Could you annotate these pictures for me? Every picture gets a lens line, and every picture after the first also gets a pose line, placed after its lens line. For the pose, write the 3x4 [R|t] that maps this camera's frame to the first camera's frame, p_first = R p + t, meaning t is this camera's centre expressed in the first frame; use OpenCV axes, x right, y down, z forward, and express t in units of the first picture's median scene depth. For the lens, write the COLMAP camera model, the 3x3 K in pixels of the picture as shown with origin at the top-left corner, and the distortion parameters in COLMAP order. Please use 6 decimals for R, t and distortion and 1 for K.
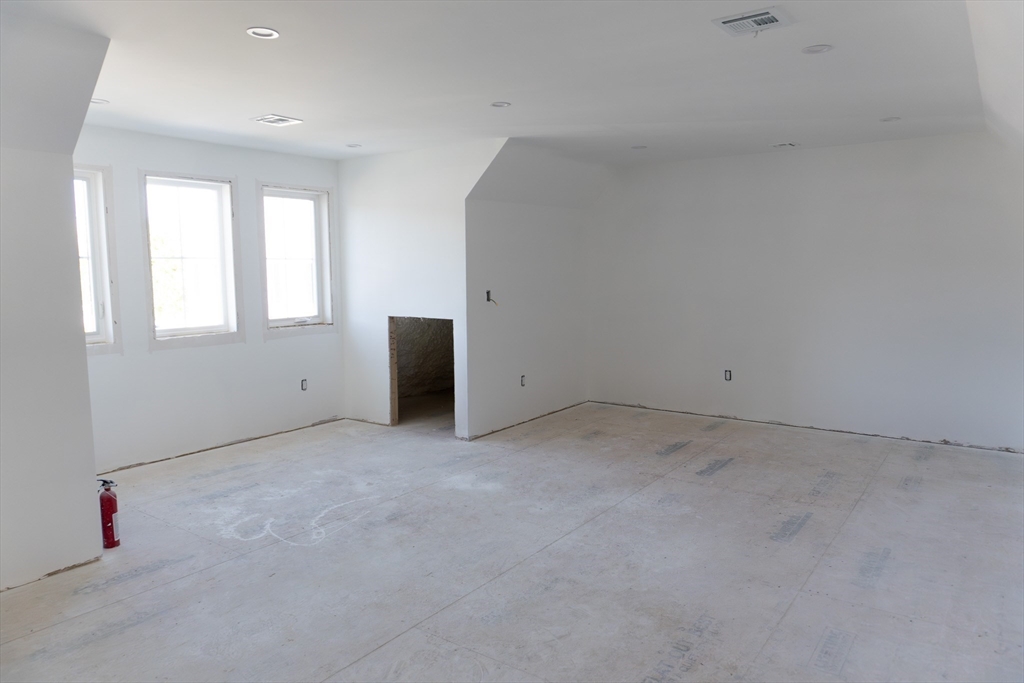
lens RADIAL K [[713.1, 0, 501.4], [0, 713.1, 338.9], [0, 0, 1]] dist [-0.011327, 0.000912]
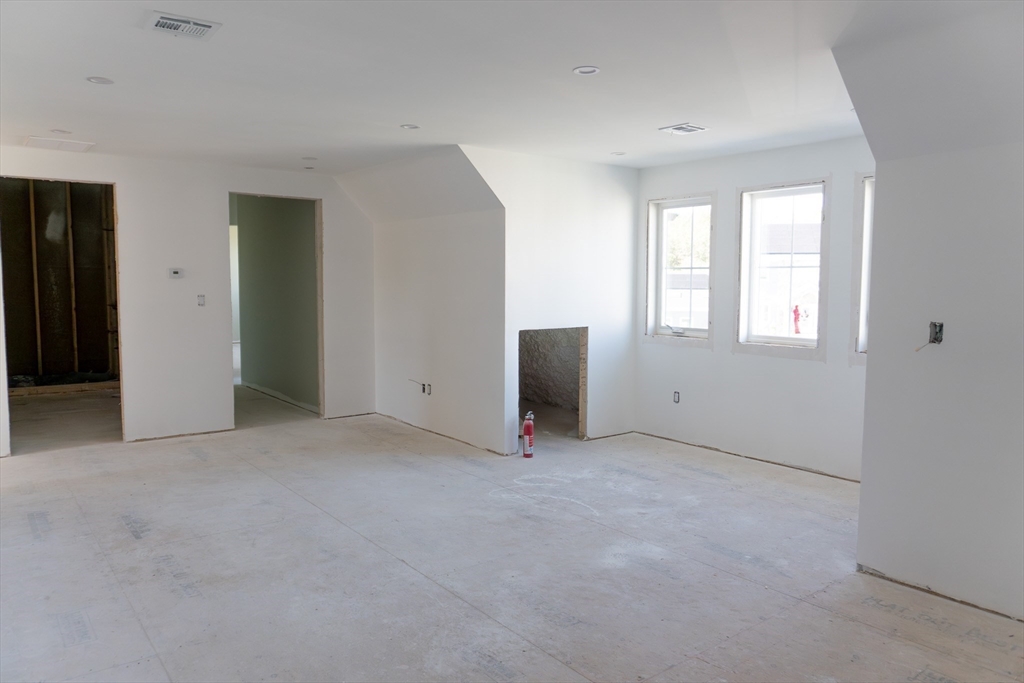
lens RADIAL K [[713.1, 0, 504.6], [0, 713.1, 341.9], [0, 0, 1]] dist [-0.011327, 0.000912]
pose [[-0.292382, 0.088798, -0.952170, 0.743811], [-0.095899, 0.987938, 0.121581, -0.112243], [0.951481, 0.126860, -0.280340, 1.096459]]
